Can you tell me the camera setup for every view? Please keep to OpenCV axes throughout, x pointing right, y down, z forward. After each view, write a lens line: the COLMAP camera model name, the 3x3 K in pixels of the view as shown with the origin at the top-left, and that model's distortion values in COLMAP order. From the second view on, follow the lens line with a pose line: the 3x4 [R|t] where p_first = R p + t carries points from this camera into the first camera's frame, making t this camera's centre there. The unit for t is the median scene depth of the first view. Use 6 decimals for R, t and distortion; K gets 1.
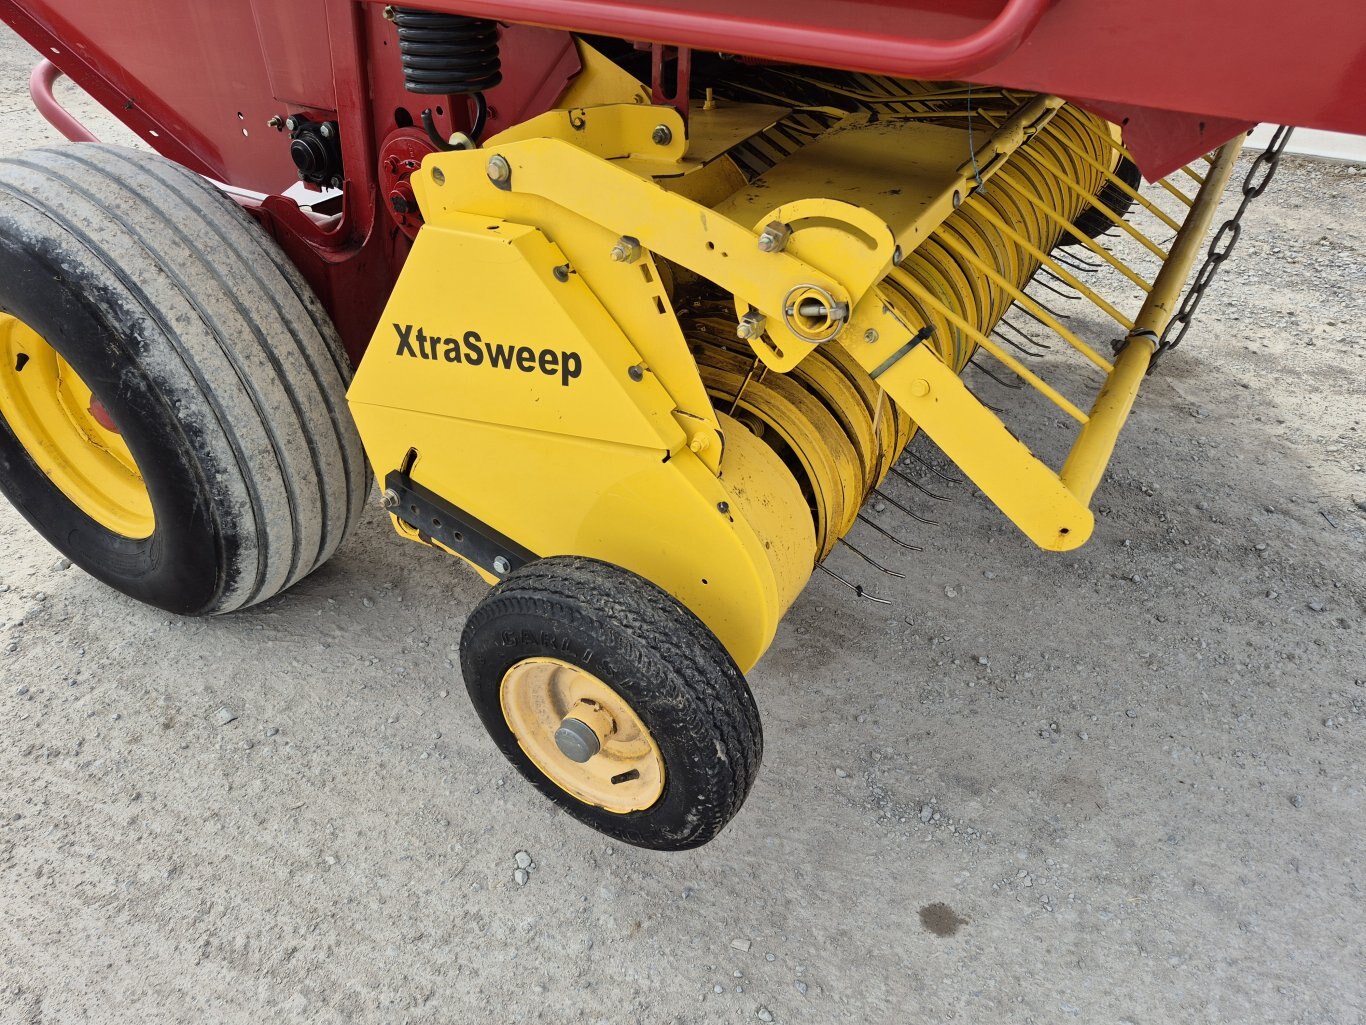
lens RADIAL K [[943.7, 0, 683.0], [0, 943.7, 512.5], [0, 0, 1]] dist [0.091611, -0.106771]
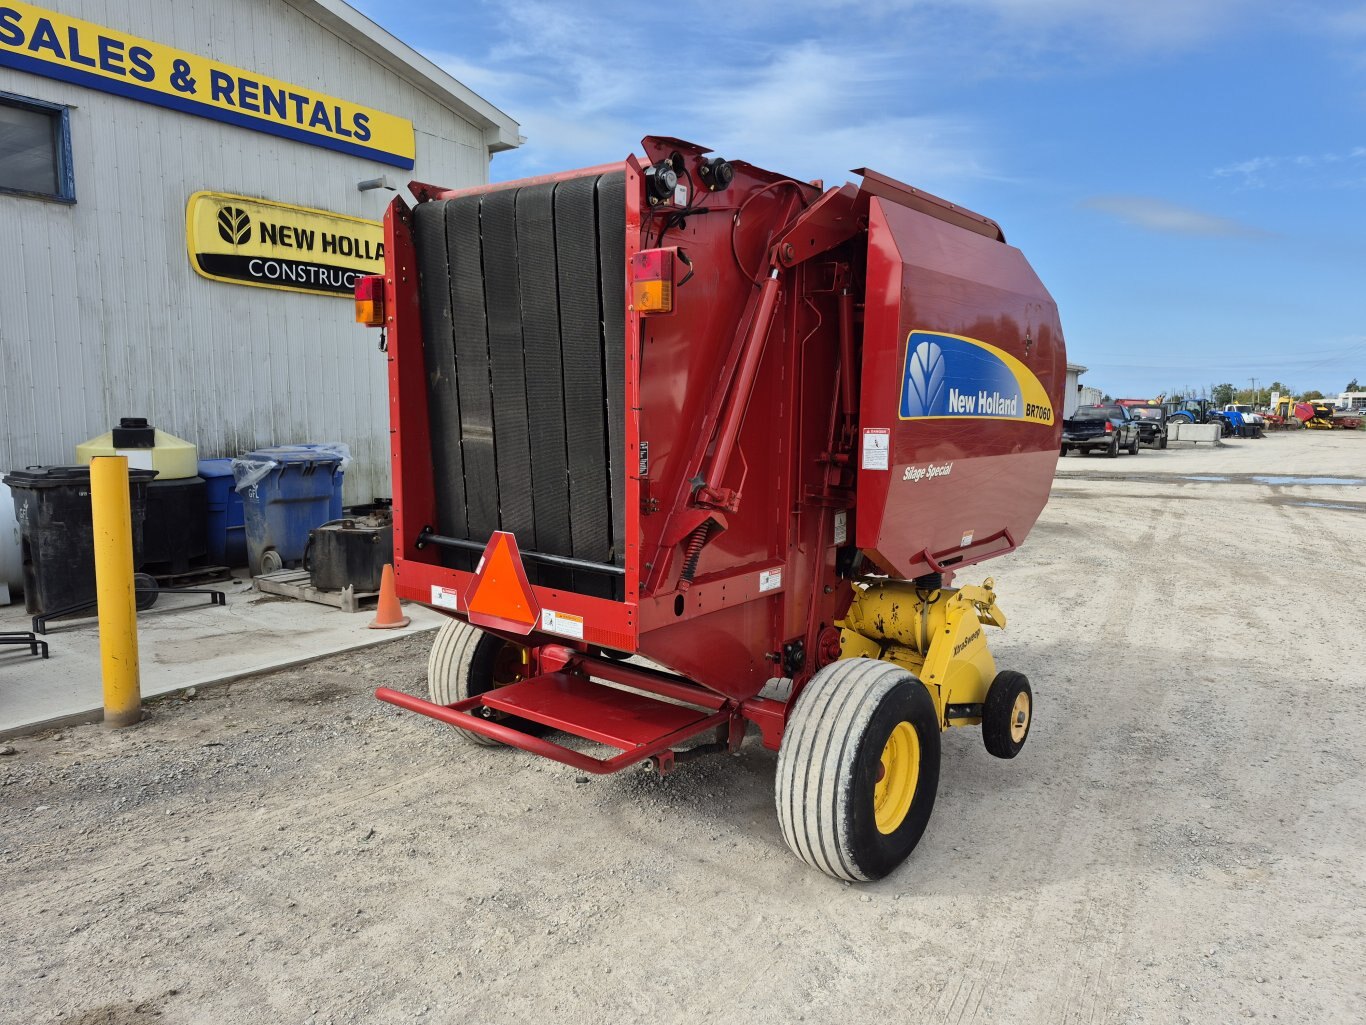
lens RADIAL K [[943.5, 0, 683.0], [0, 943.5, 512.5], [0, 0, 1]] dist [0.025306, -0.005037]
pose [[0.143165, -0.126467, 0.981585, -2.992623], [0.577807, 0.815907, 0.020848, -0.988888], [-0.803519, 0.564182, 0.189883, 0.666962]]
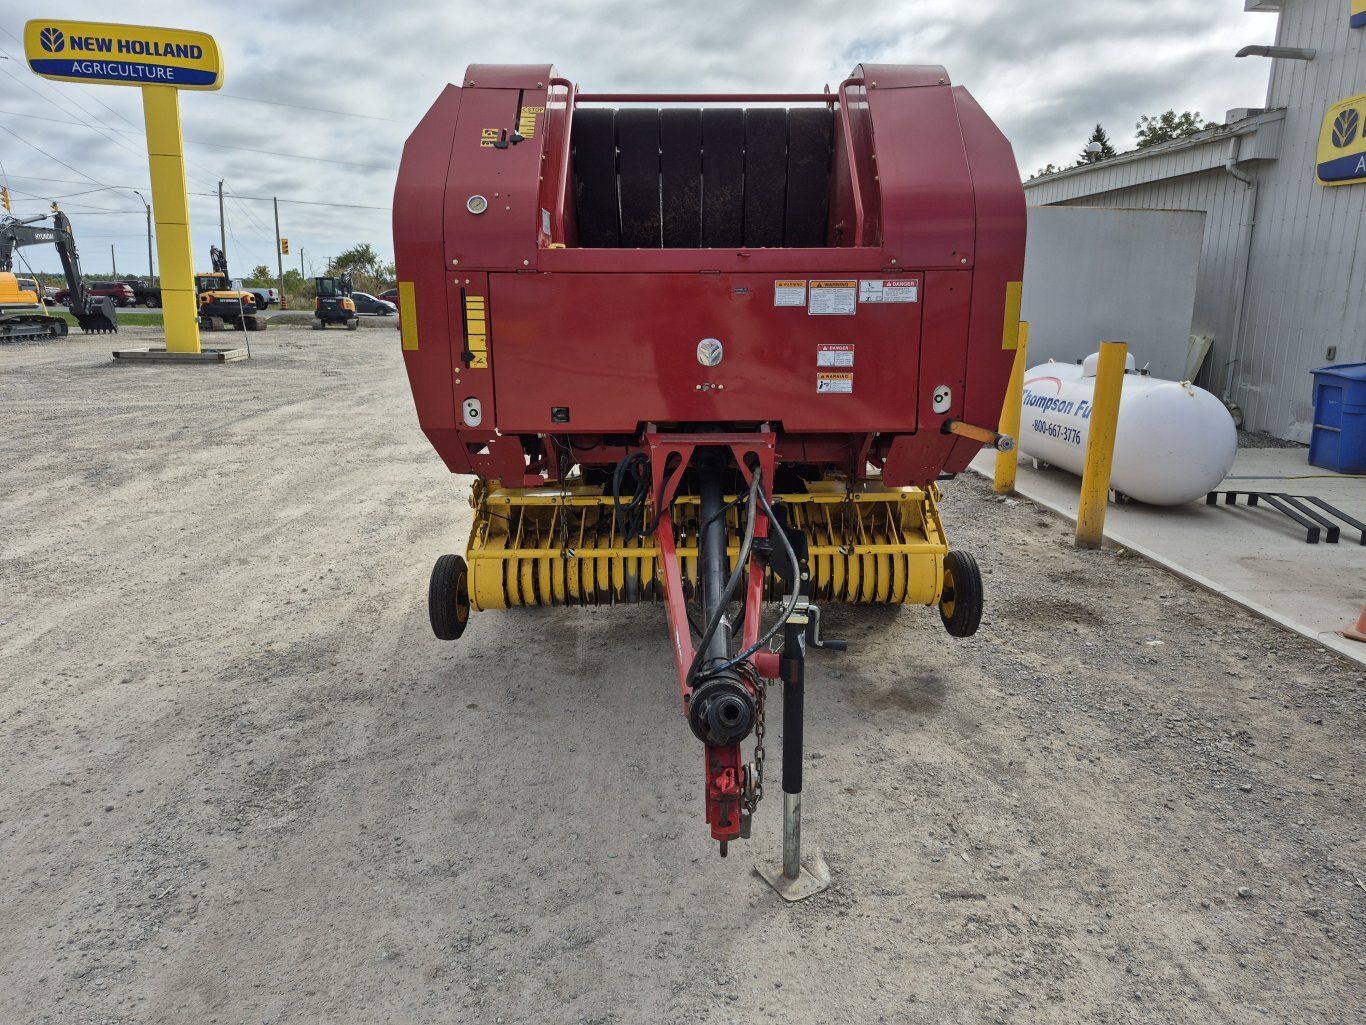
lens RADIAL K [[952.8, 0, 689.2], [0, 952.8, 513.2], [0, 0, 1]] dist [0.059385, -0.053146]
pose [[0.515675, 0.183020, -0.837008, 2.797168], [-0.508433, 0.851683, -0.127013, -0.067413], [0.689619, 0.491060, 0.532245, -0.439607]]
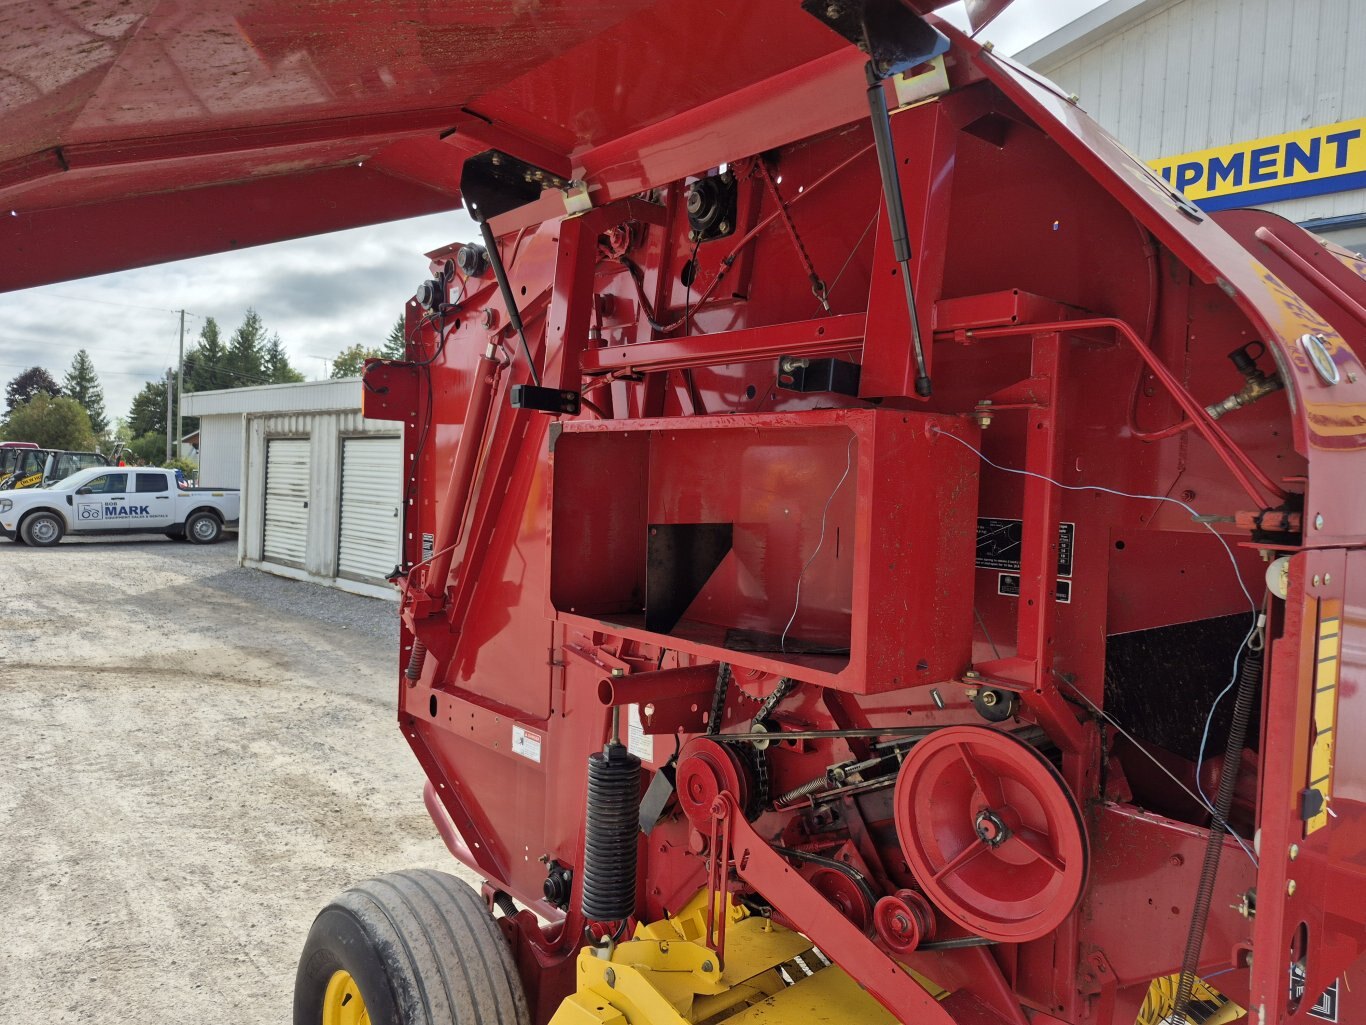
lens RADIAL K [[952.8, 0, 689.2], [0, 952.8, 513.2], [0, 0, 1]] dist [0.059385, -0.053146]
pose [[0.947567, 0.041535, -0.316846, 0.330453], [-0.215523, 0.815130, -0.537693, -0.085263], [0.235937, 0.577787, 0.781342, -0.597993]]
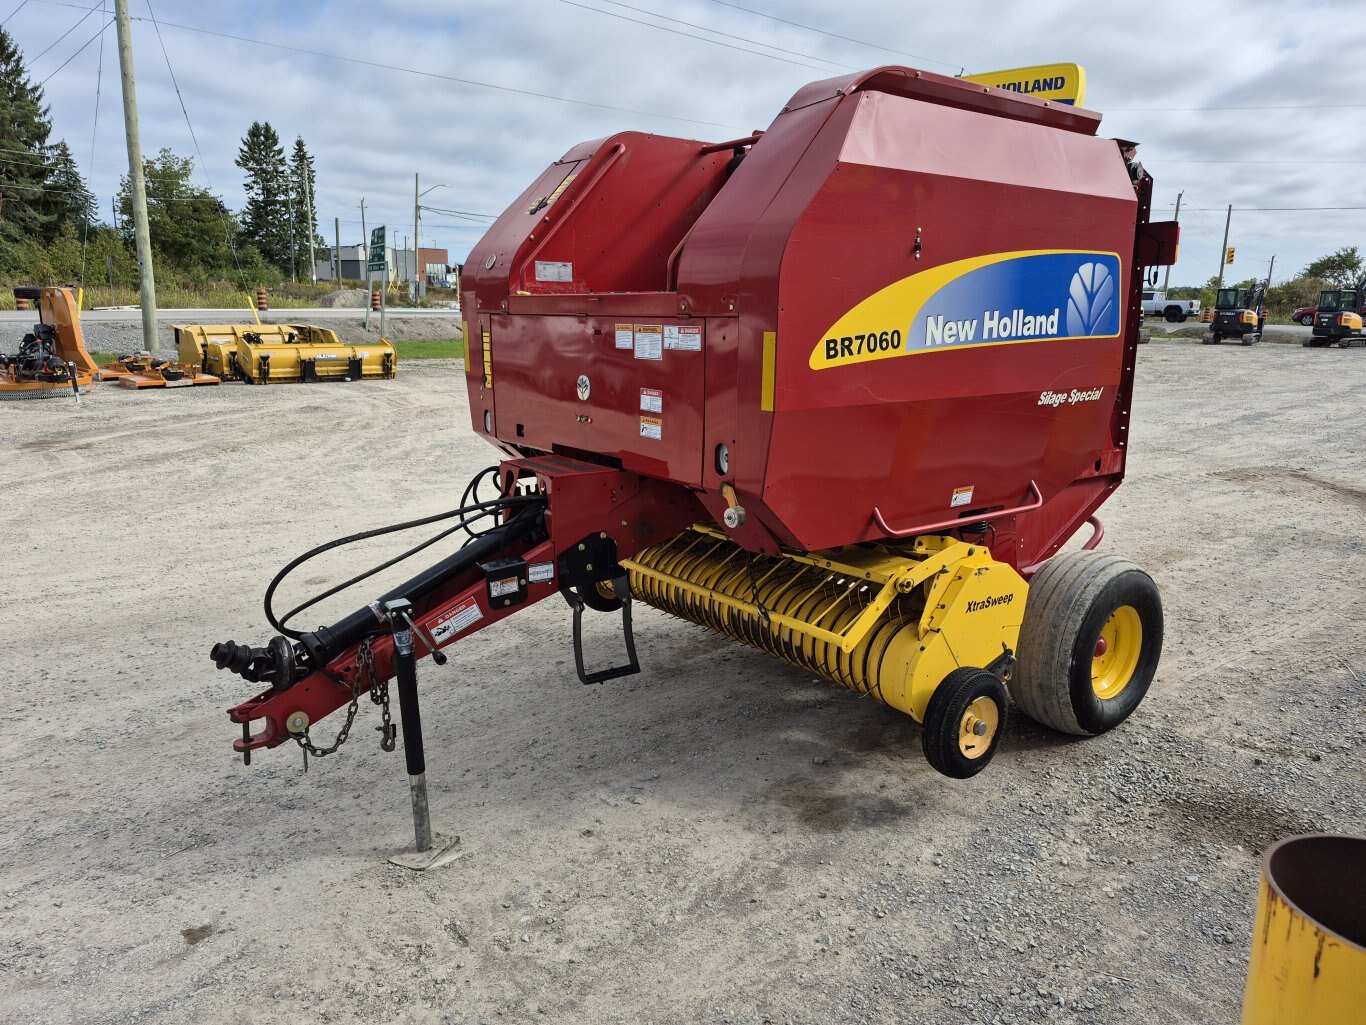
lens RADIAL K [[952.8, 0, 689.2], [0, 952.8, 513.2], [0, 0, 1]] dist [0.059385, -0.053146]
pose [[-0.379326, 0.189111, -0.905731, 3.041552], [-0.556292, 0.735599, 0.386567, -1.579447], [0.739359, 0.650485, -0.173831, 1.461796]]
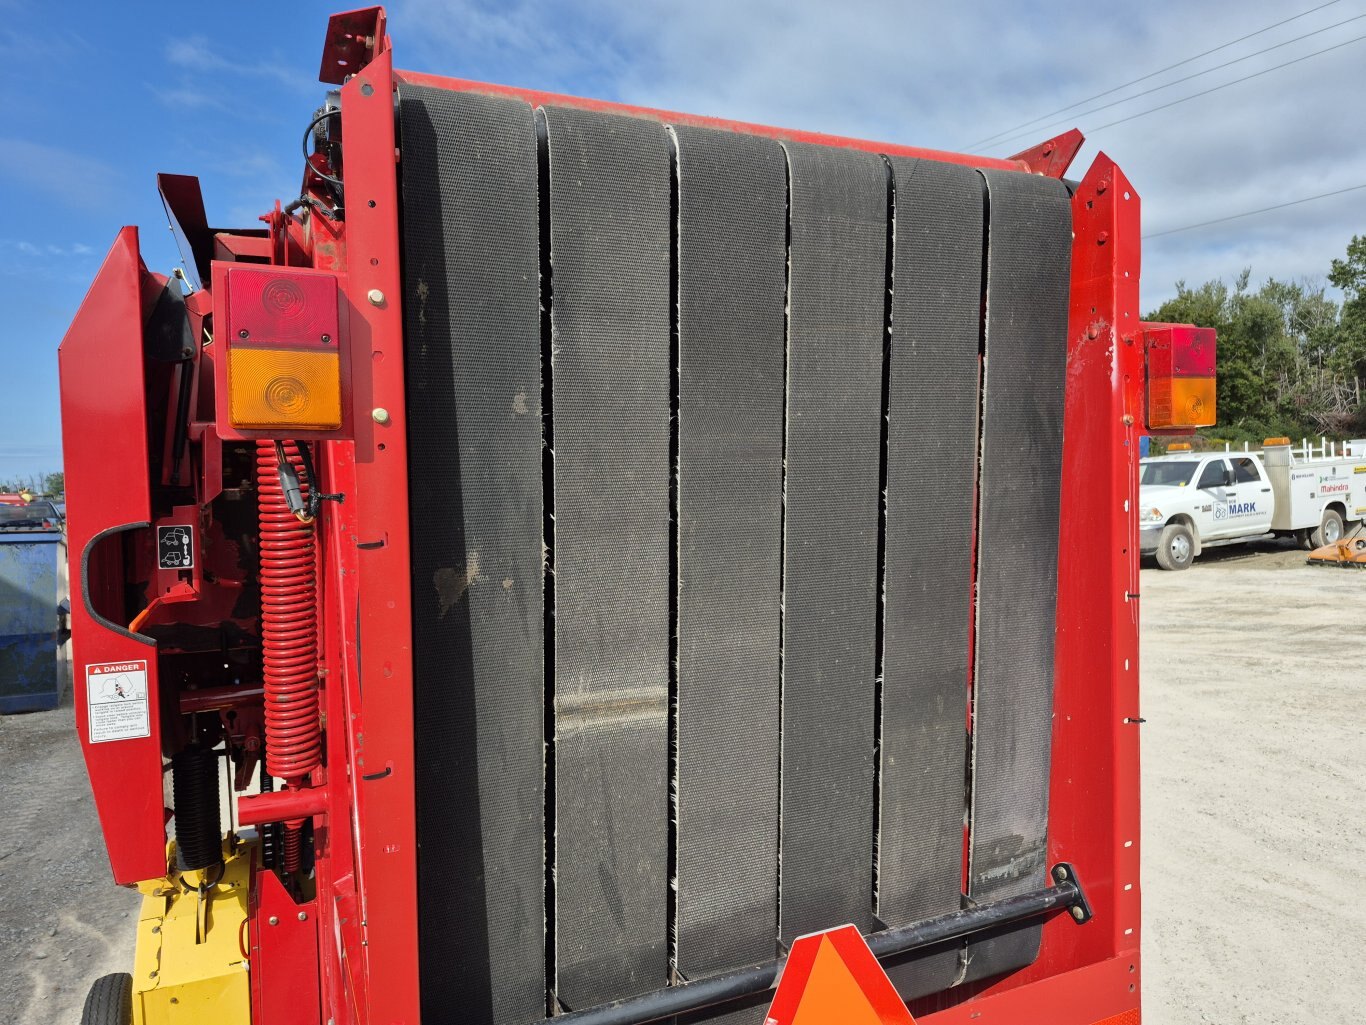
lens RADIAL K [[978.2, 0, 720.4], [0, 978.2, 482.2], [0, 0, 1]] dist [0.085665, -0.123857]
pose [[-0.818597, 0.011515, 0.574252, -1.298169], [0.358619, 0.791217, 0.495347, -2.055772], [-0.448654, 0.611428, -0.651817, 1.910493]]
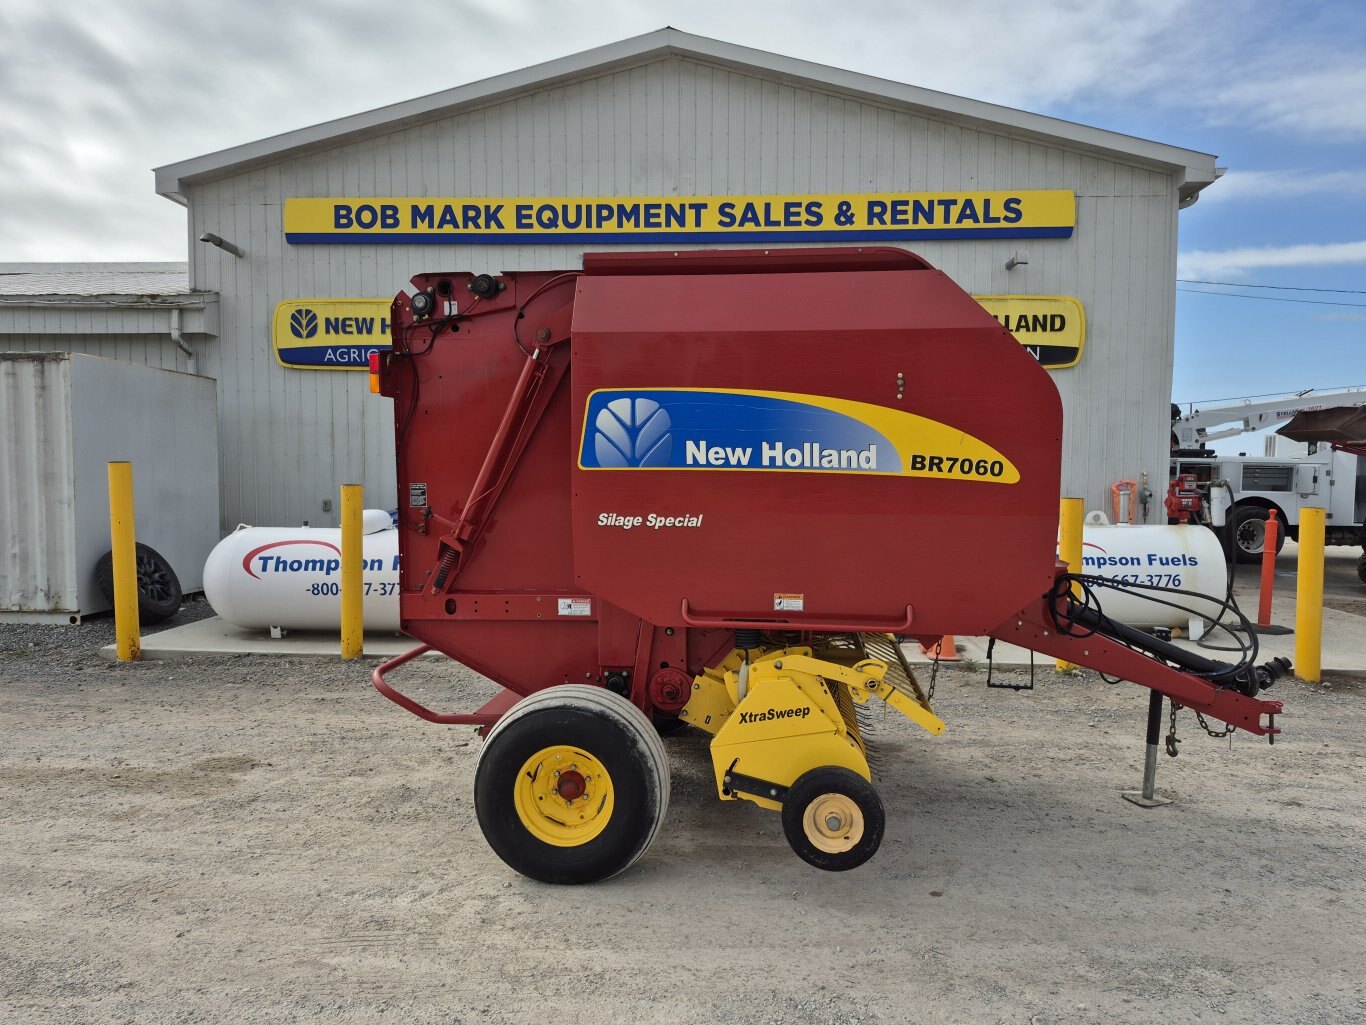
lens RADIAL K [[936.8, 0, 702.3], [0, 936.8, 510.1], [0, 0, 1]] dist [0.090348, -0.109675]
pose [[0.910234, -0.028176, 0.413136, -1.379647], [0.249322, 0.833868, -0.492446, 0.624154], [-0.330626, 0.551245, 0.766039, -1.468821]]
